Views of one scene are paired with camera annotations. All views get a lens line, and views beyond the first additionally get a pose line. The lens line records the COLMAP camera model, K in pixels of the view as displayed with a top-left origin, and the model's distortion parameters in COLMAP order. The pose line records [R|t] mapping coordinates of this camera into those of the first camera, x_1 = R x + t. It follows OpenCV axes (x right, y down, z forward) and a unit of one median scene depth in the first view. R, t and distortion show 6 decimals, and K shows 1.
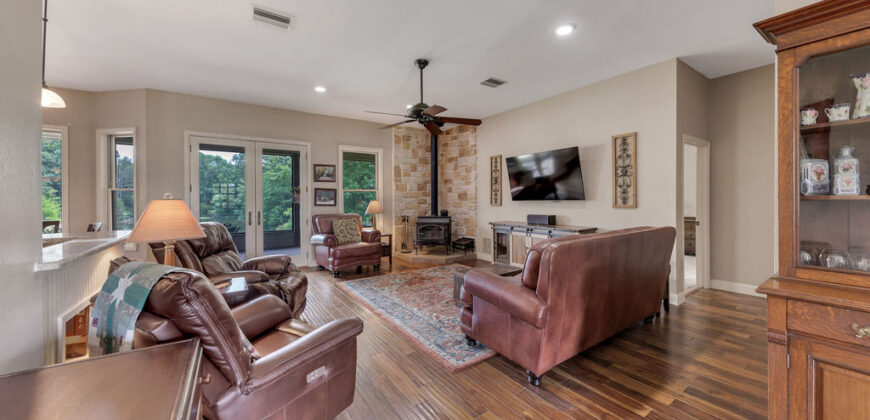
lens RADIAL K [[306.0, 0, 439.5], [0, 306.0, 203.9], [0, 0, 1]] dist [0.001433, 0.000014]
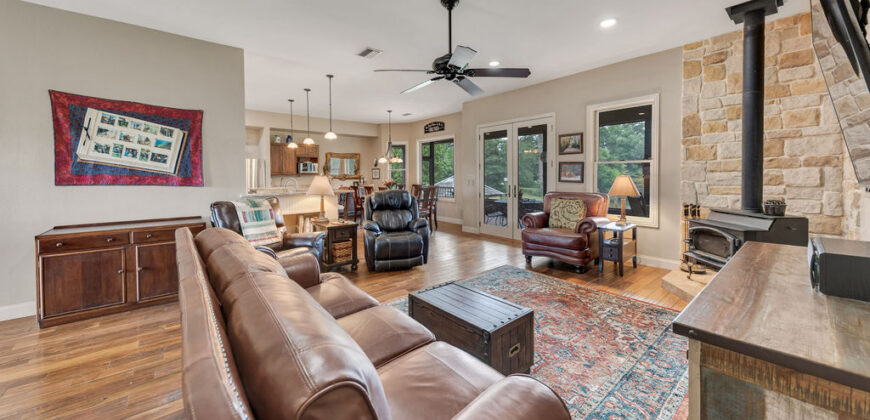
lens RADIAL K [[313.6, 0, 435.8], [0, 313.6, 178.8], [0, 0, 1]] dist [0.000410, -0.000010]
pose [[0.085450, 0.015232, -0.996226, 0.468619], [-0.014882, 0.999791, 0.014011, -0.010521], [0.996231, 0.013629, 0.085659, 0.564120]]
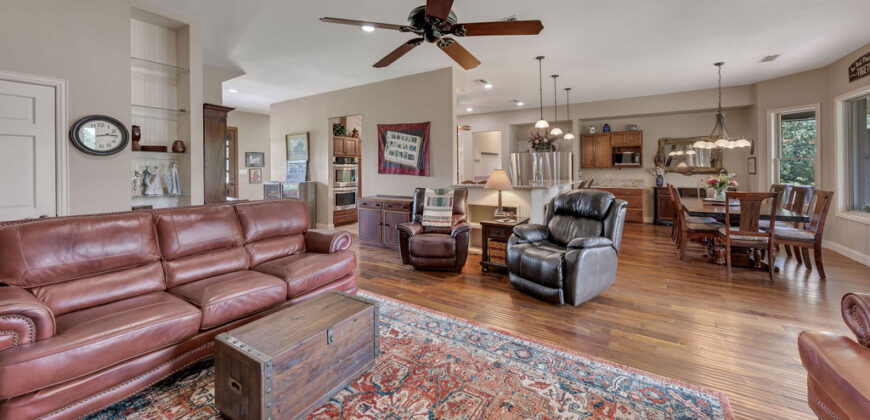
lens RADIAL K [[316.4, 0, 435.4], [0, 316.4, 166.4], [0, 0, 1]] dist [-0.000708, -0.000479]
pose [[-0.929650, 0.002949, -0.368431, 0.101692], [-0.002503, 0.999894, 0.014318, -0.020214], [0.368434, 0.014232, -0.929545, 0.981406]]
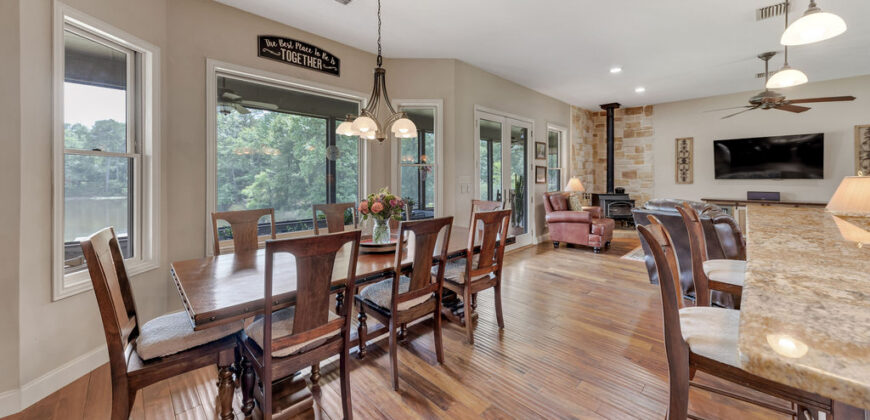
lens RADIAL K [[313.6, 0, 435.8], [0, 313.6, 178.8], [0, 0, 1]] dist [0.000410, -0.000010]
pose [[0.984542, 0.002991, 0.175122, -0.902708], [-0.001326, 0.999953, -0.009626, 0.000243], [-0.175142, 0.009245, 0.984500, 0.058966]]
